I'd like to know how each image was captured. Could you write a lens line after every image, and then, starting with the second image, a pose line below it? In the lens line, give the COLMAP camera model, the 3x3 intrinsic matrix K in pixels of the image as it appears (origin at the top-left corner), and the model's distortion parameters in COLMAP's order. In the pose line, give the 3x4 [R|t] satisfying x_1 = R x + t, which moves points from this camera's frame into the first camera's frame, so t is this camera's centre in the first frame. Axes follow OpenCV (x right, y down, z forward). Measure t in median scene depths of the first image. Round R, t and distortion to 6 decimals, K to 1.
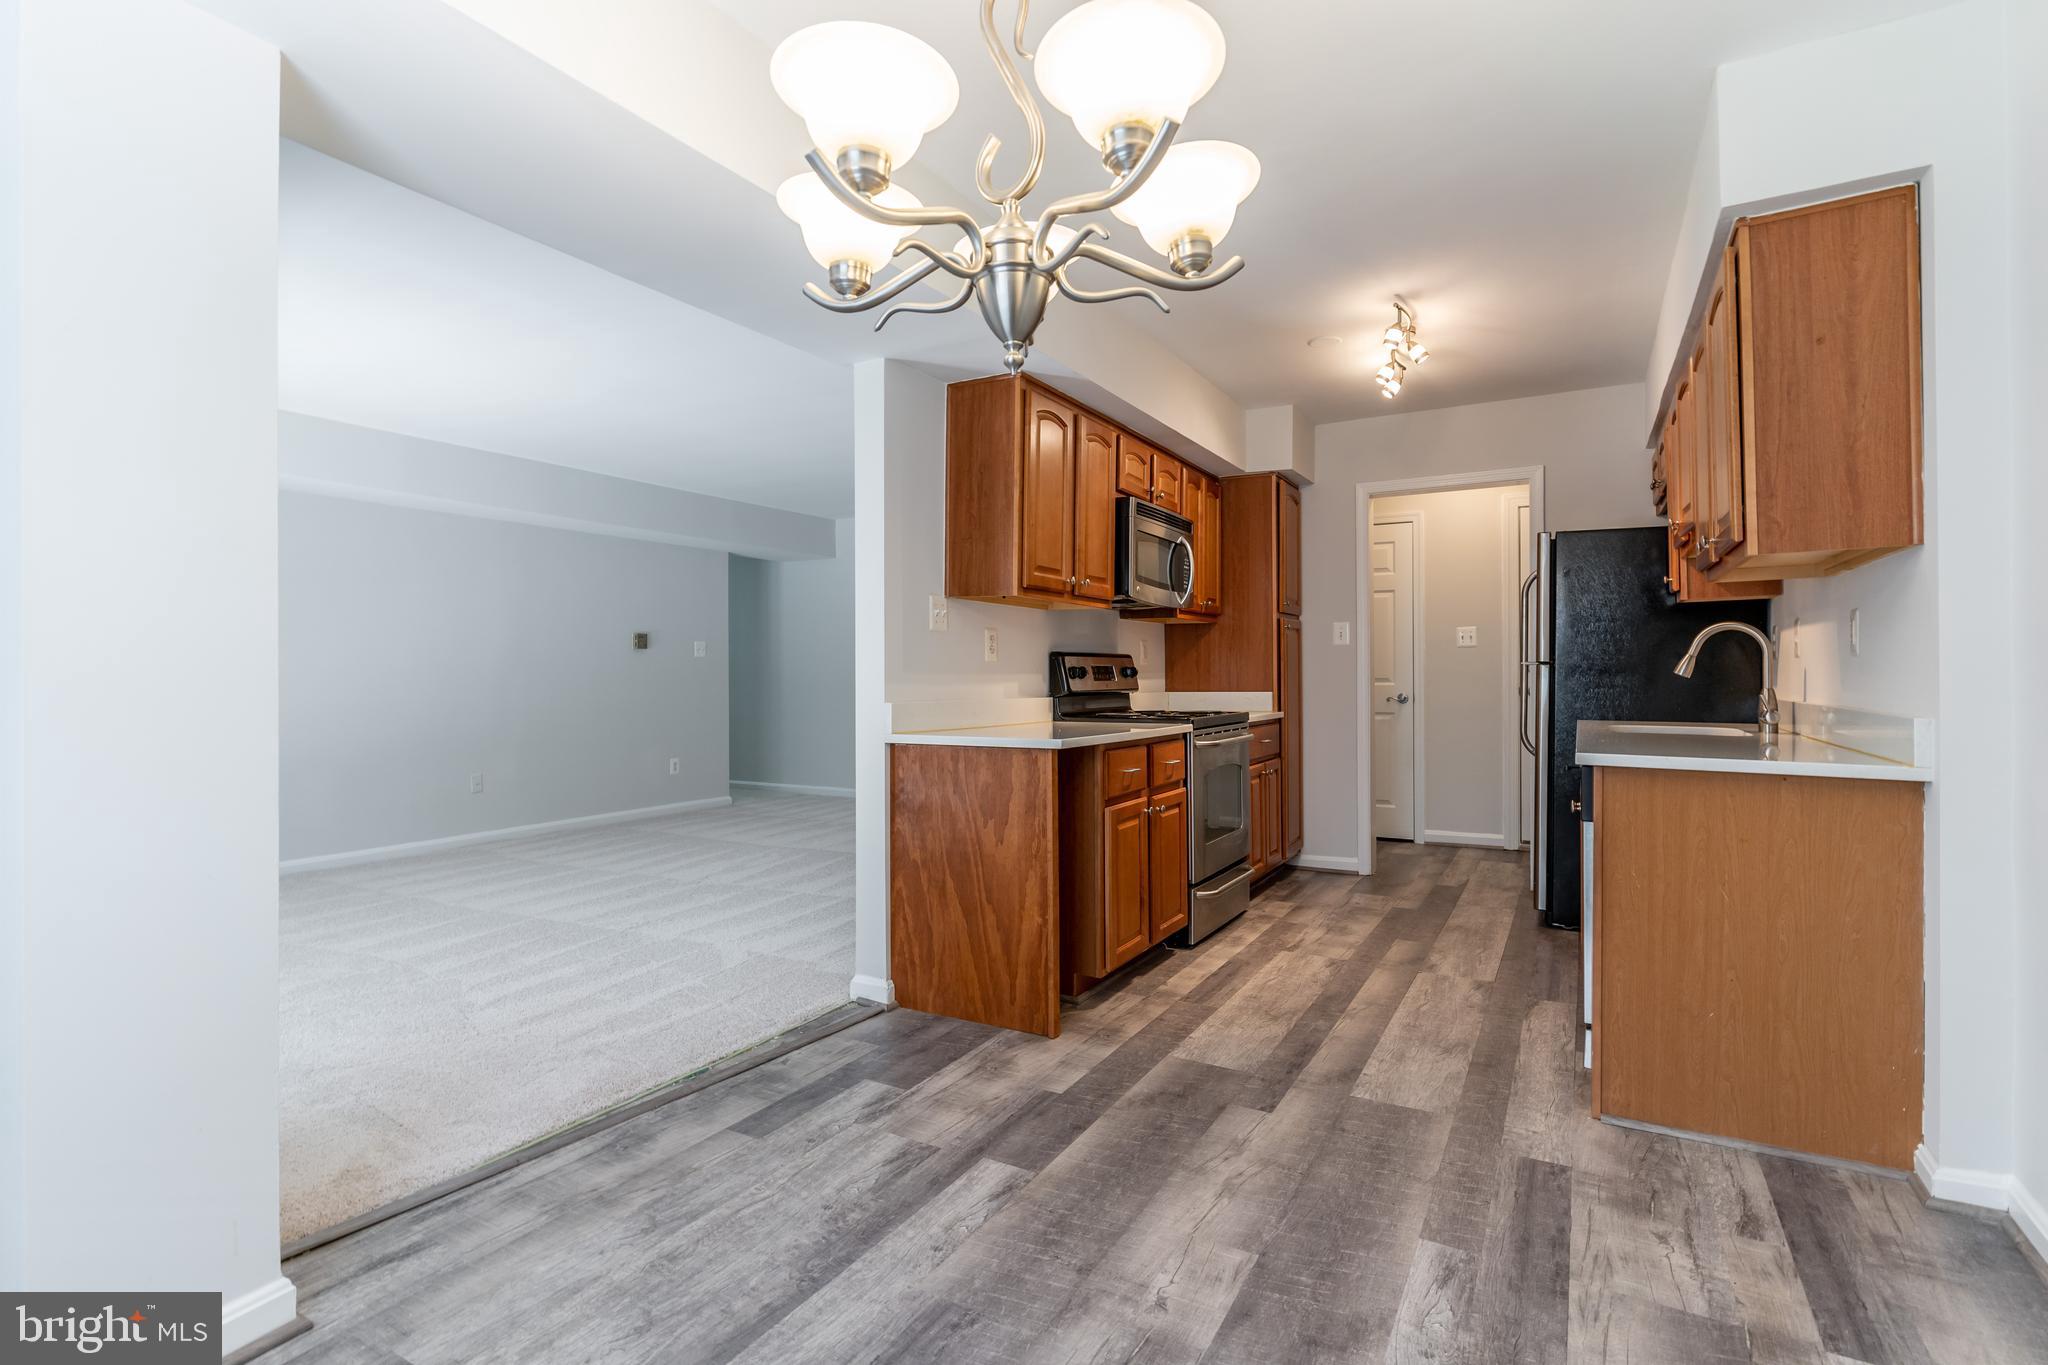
lens RADIAL K [[980.1, 0, 1016.6], [0, 980.1, 670.2], [0, 0, 1]] dist [0.001675, 0.000143]
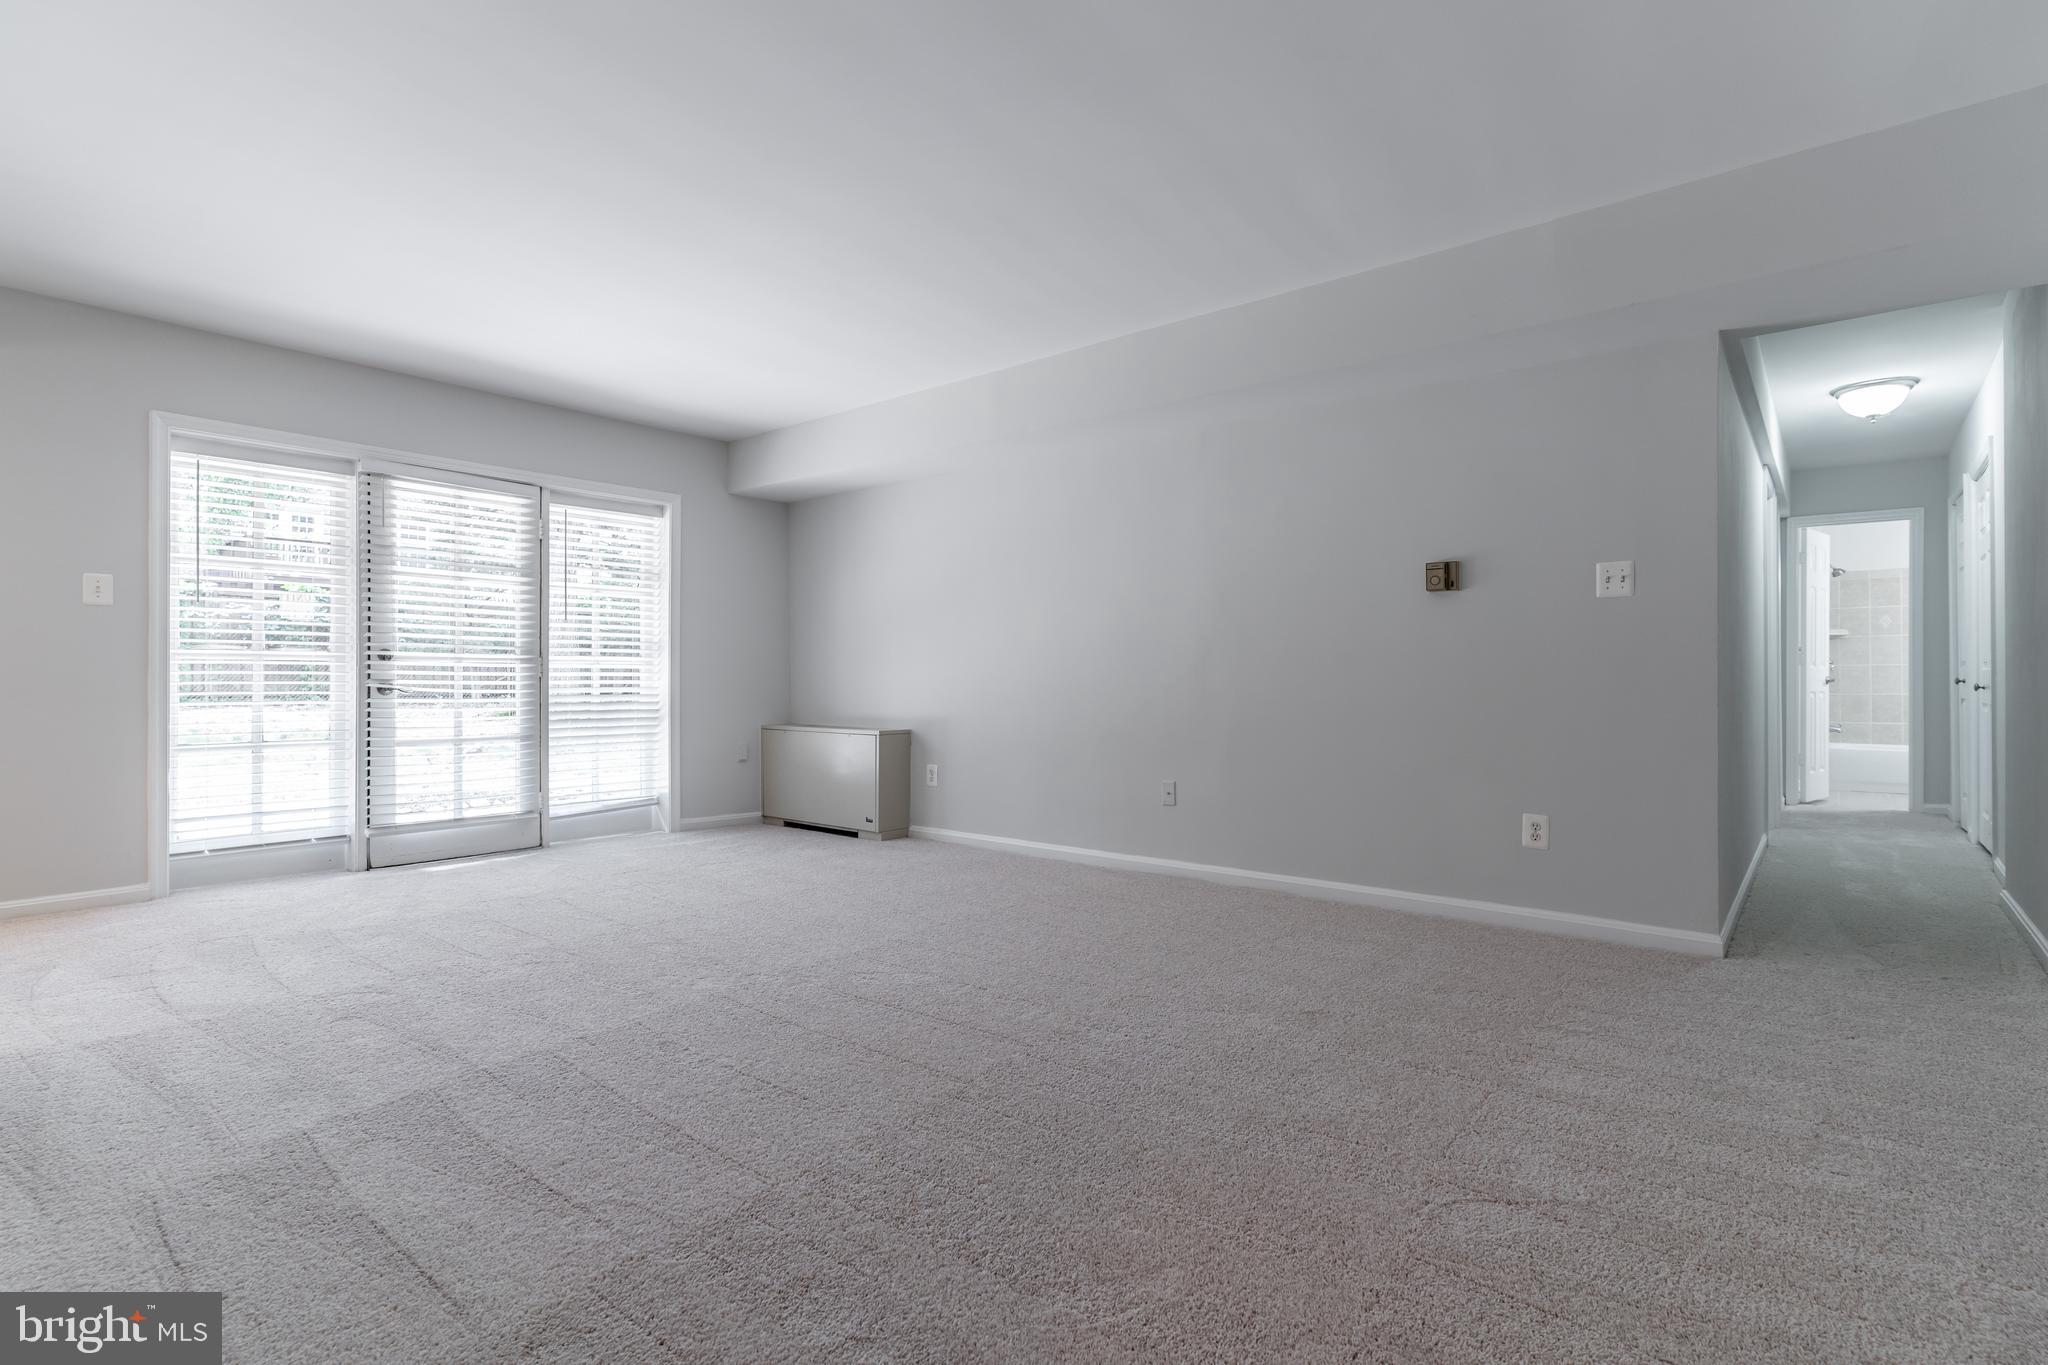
lens RADIAL K [[980.1, 0, 1016.6], [0, 980.1, 670.2], [0, 0, 1]] dist [0.001675, 0.000143]
pose [[-0.171461, -0.006761, -0.985168, 0.339561], [0.003520, 0.999966, -0.007475, 0.046919], [0.985185, -0.004750, -0.171431, 1.723050]]
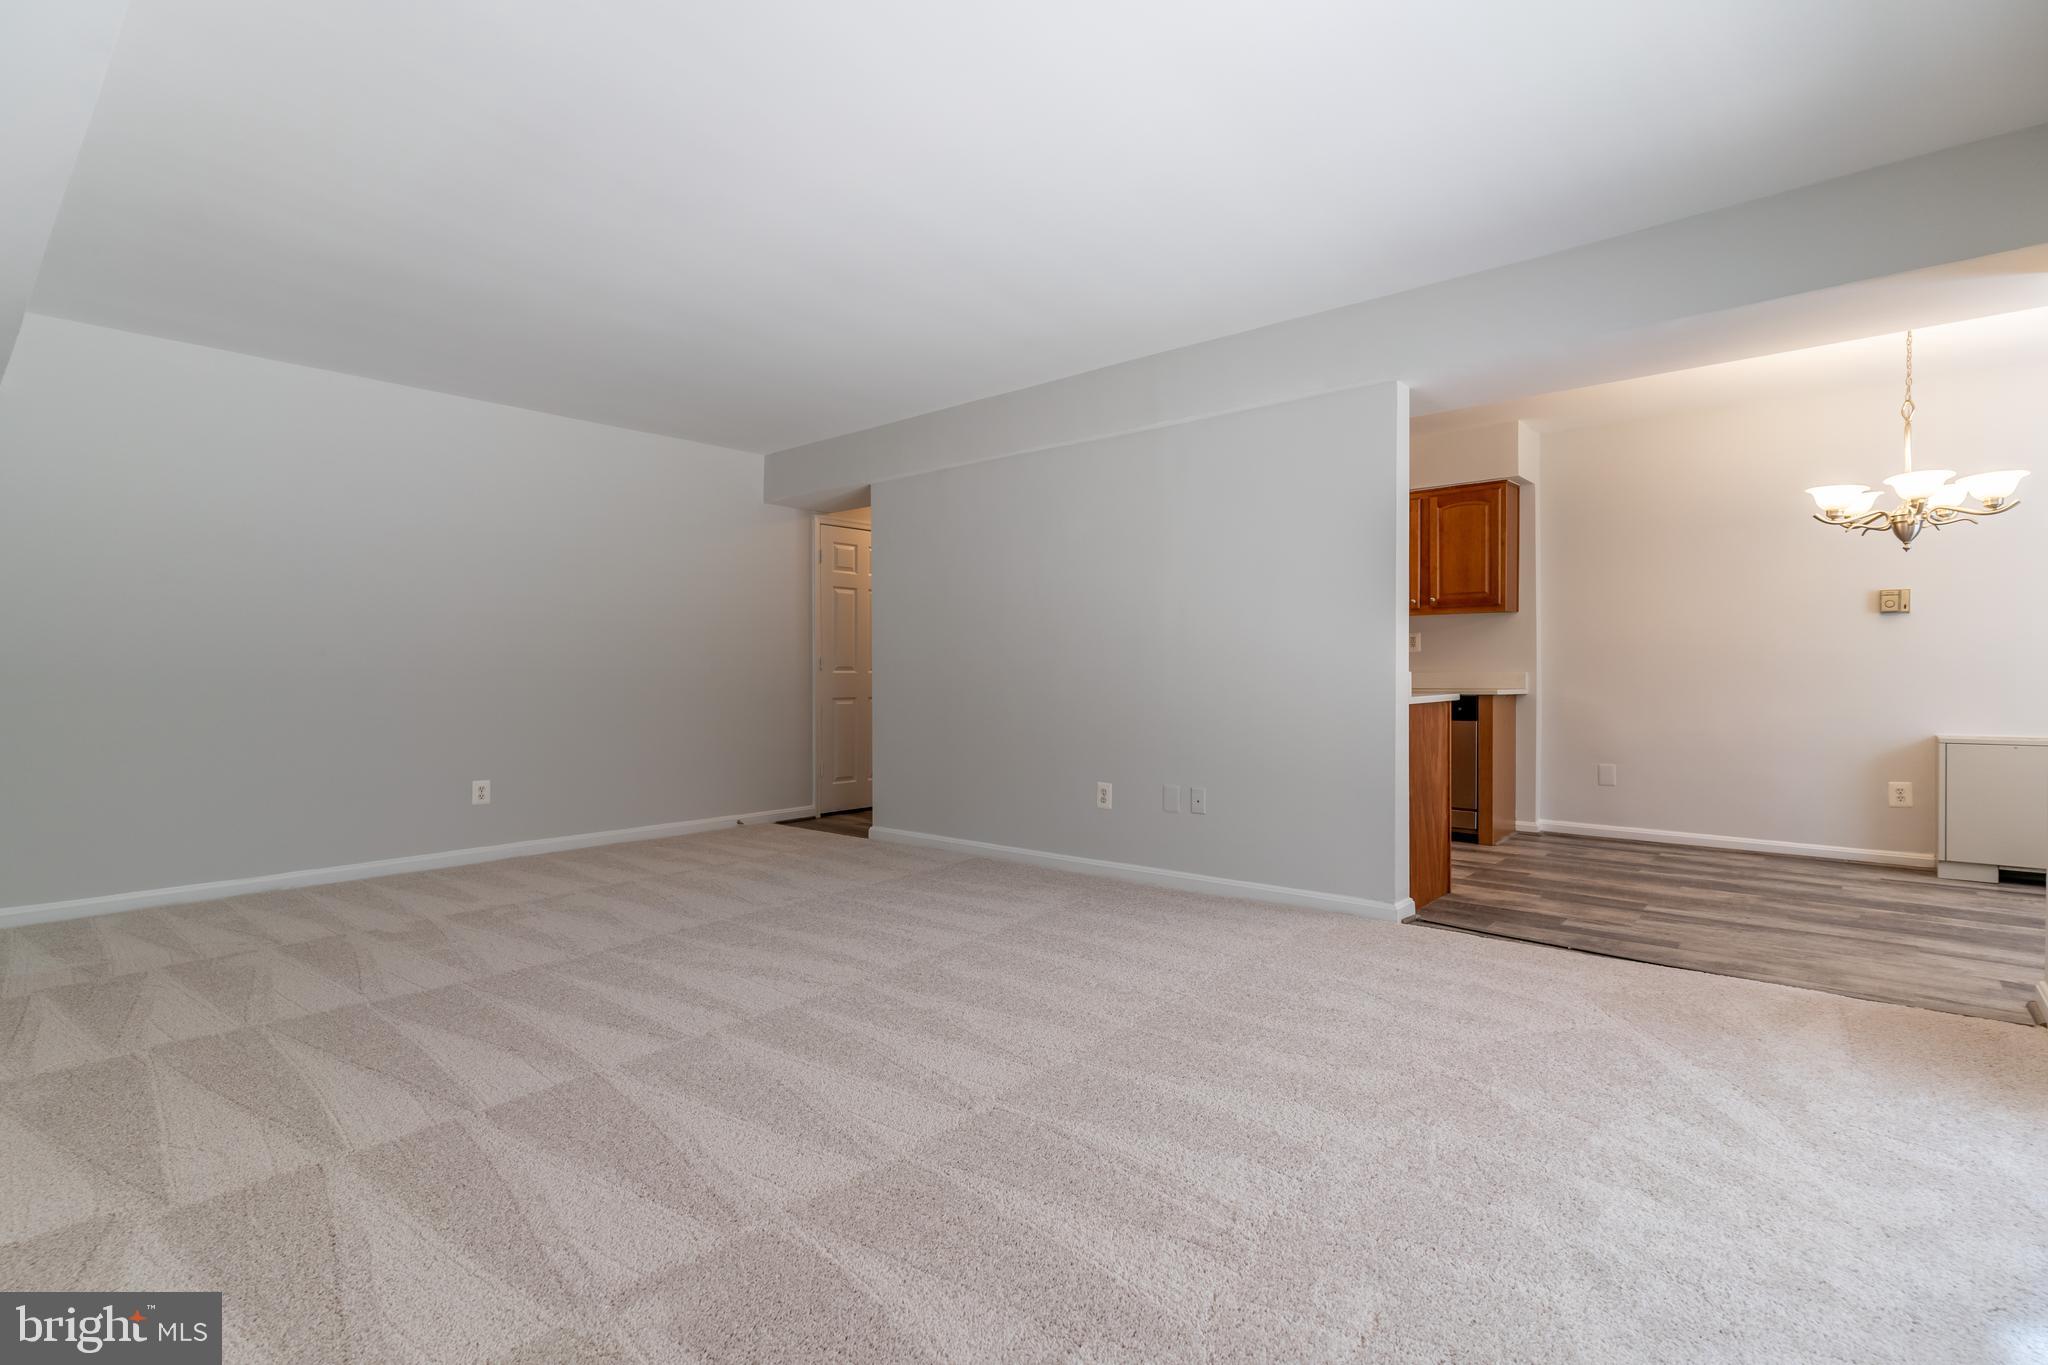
lens RADIAL K [[980.1, 0, 1016.6], [0, 980.1, 670.2], [0, 0, 1]] dist [0.001675, 0.000143]
pose [[0.187008, 0.006837, 0.982335, -1.215311], [0.000006, 0.999976, -0.006961, 0.035339], [-0.982358, 0.001308, 0.187004, 1.068477]]
